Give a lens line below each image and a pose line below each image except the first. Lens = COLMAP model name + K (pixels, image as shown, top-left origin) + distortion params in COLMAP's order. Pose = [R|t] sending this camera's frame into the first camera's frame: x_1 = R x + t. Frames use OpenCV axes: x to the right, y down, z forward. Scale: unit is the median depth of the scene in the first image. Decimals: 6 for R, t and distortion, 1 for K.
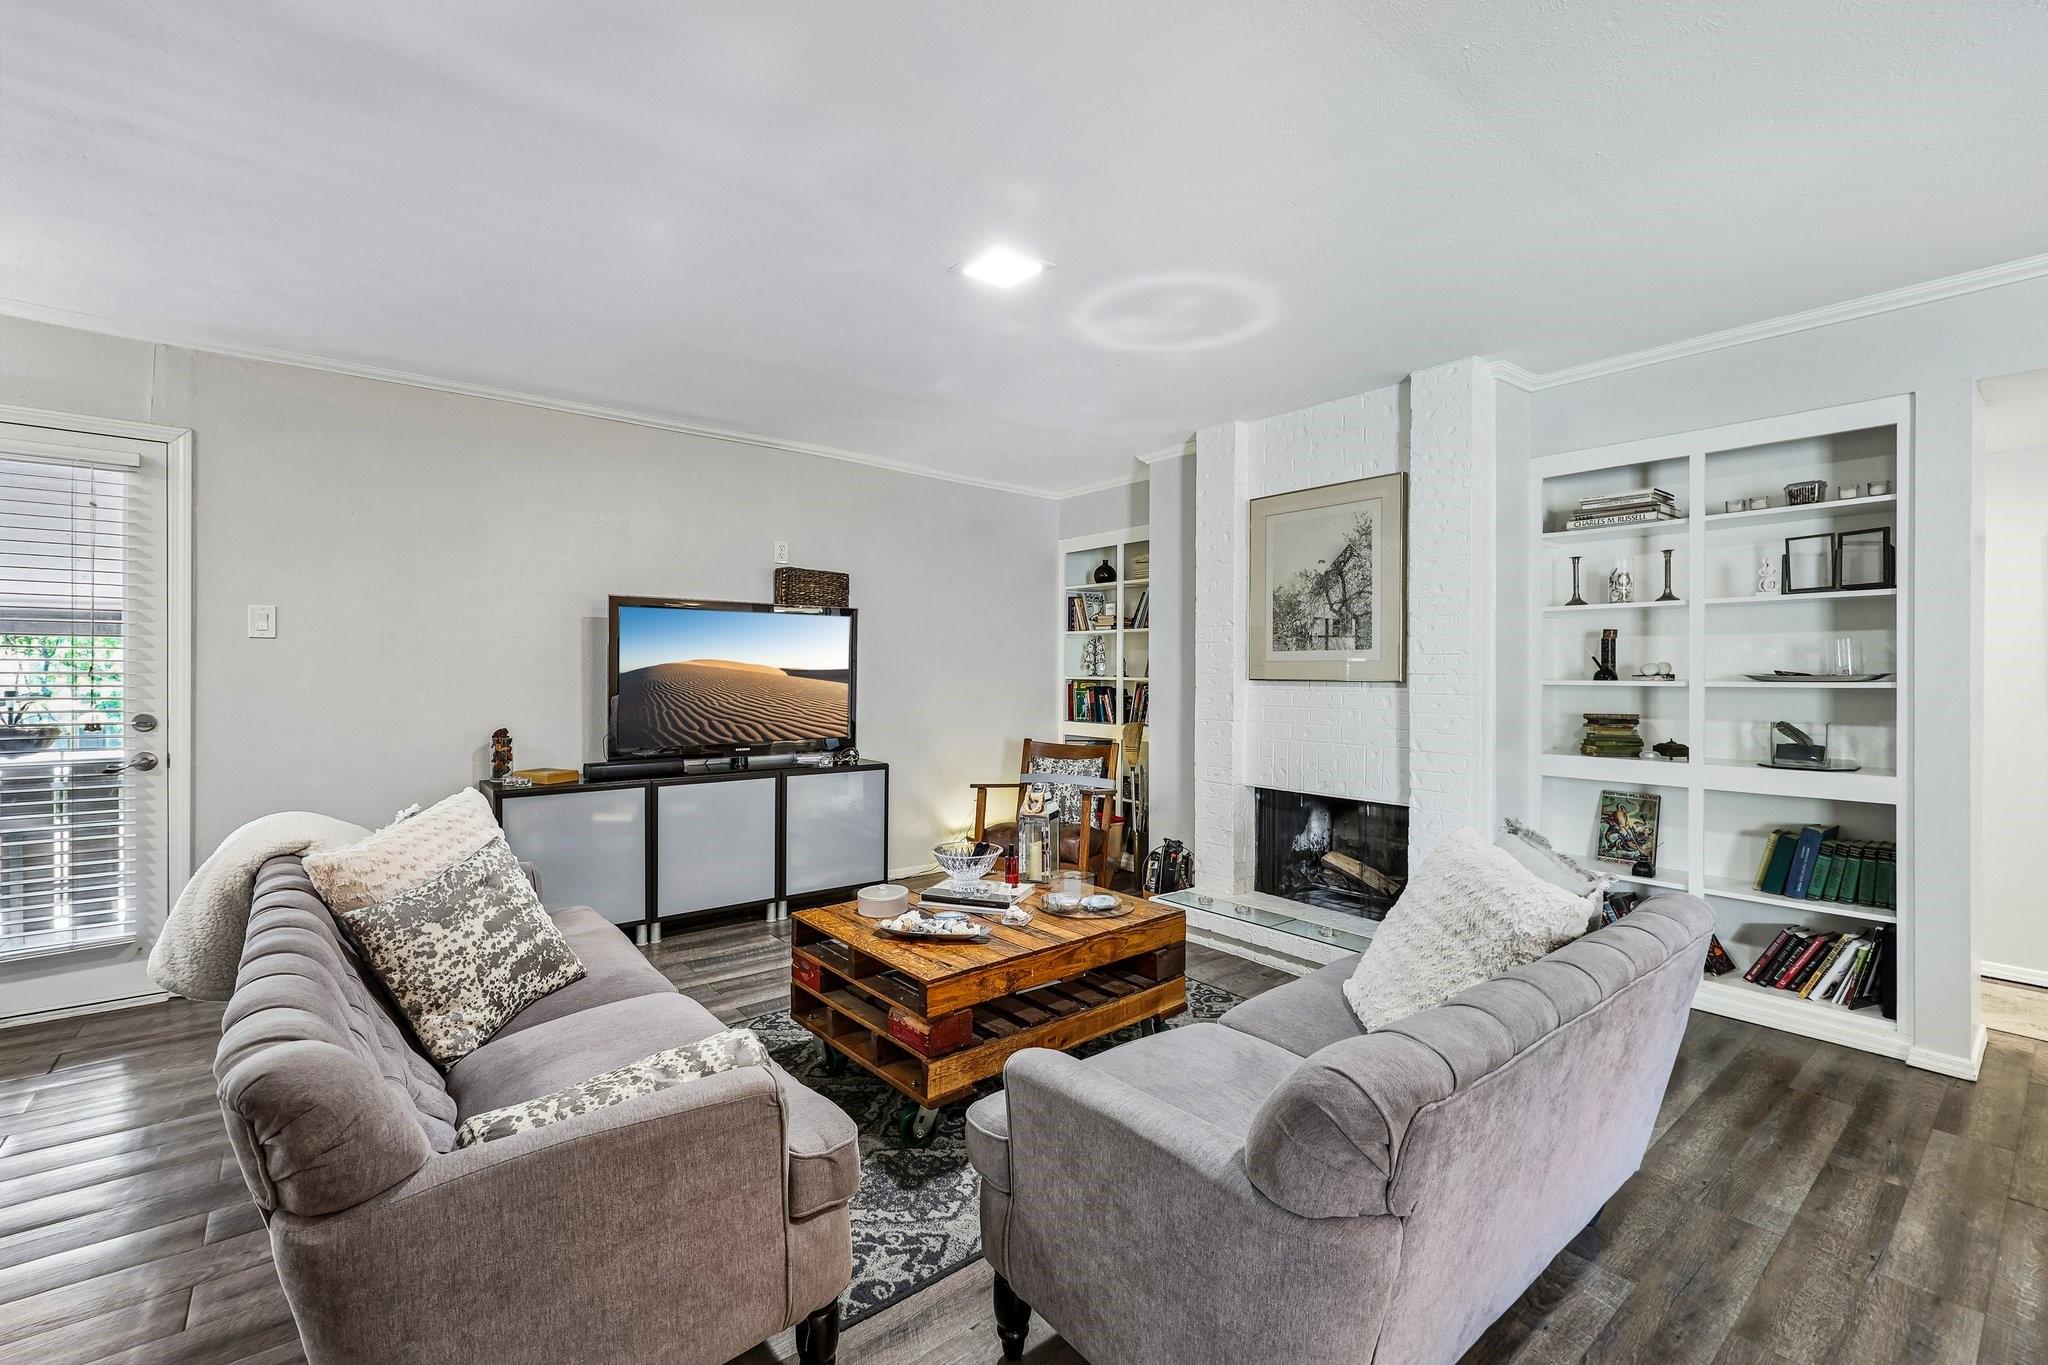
lens RADIAL K [[892.0, 0, 1024.0], [0, 892.0, 682.5], [0, 0, 1]] dist [0.001395, 0.000121]
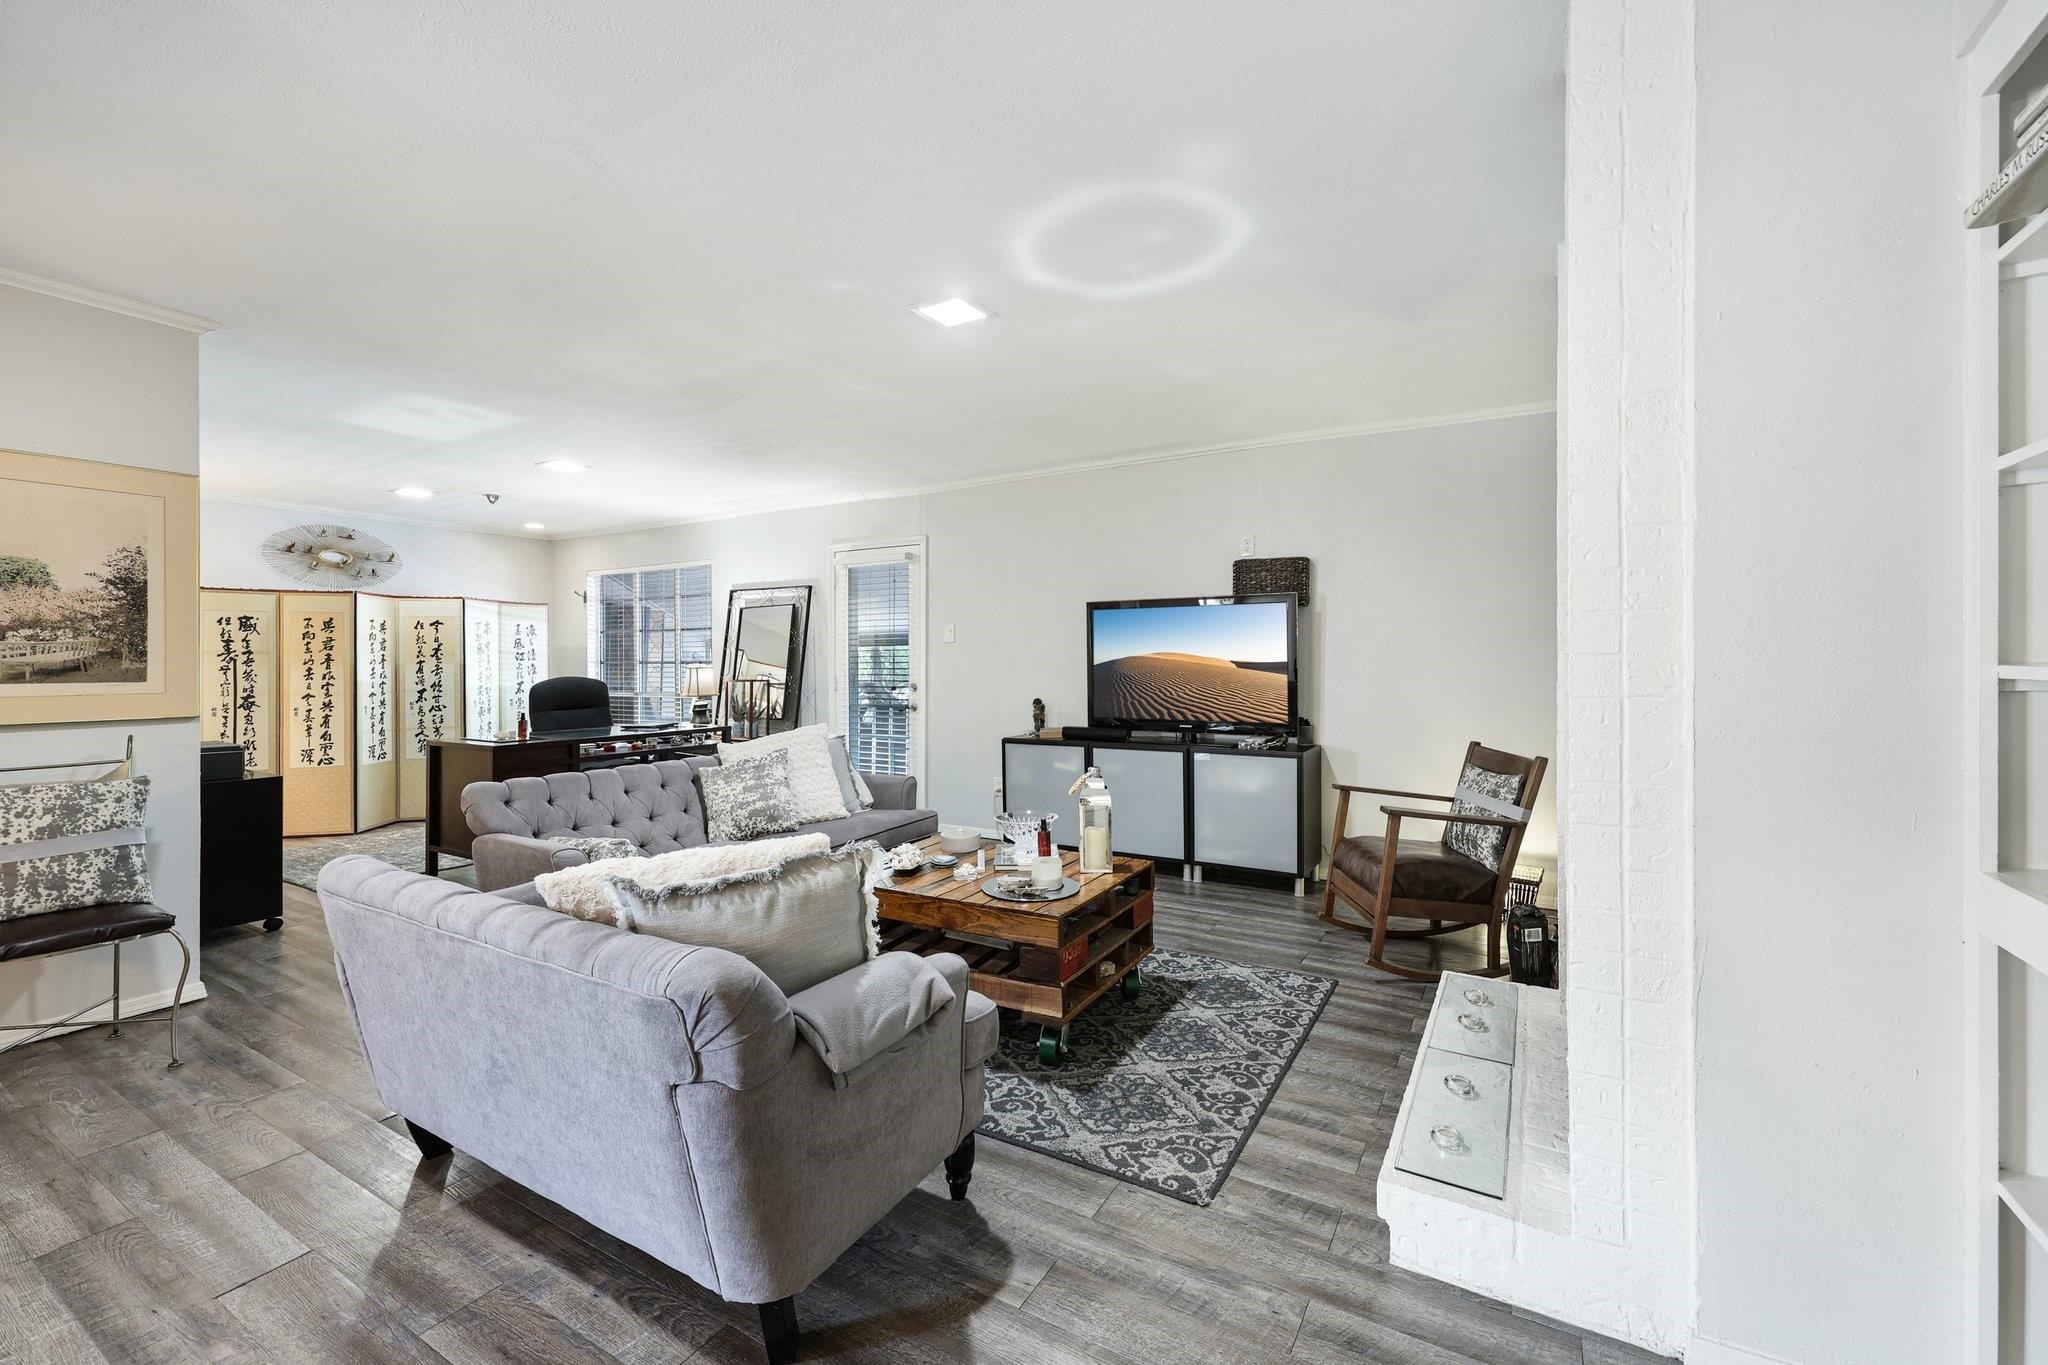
lens RADIAL K [[838.3, 0, 1024.0], [0, 838.3, 682.5], [0, 0, 1]] dist [-0.000615, -0.000019]
pose [[0.341896, 0.017124, -0.939582, 0.665345], [-0.006395, 0.999853, 0.015895, 0.002781], [0.939716, 0.000574, 0.341956, 0.467565]]
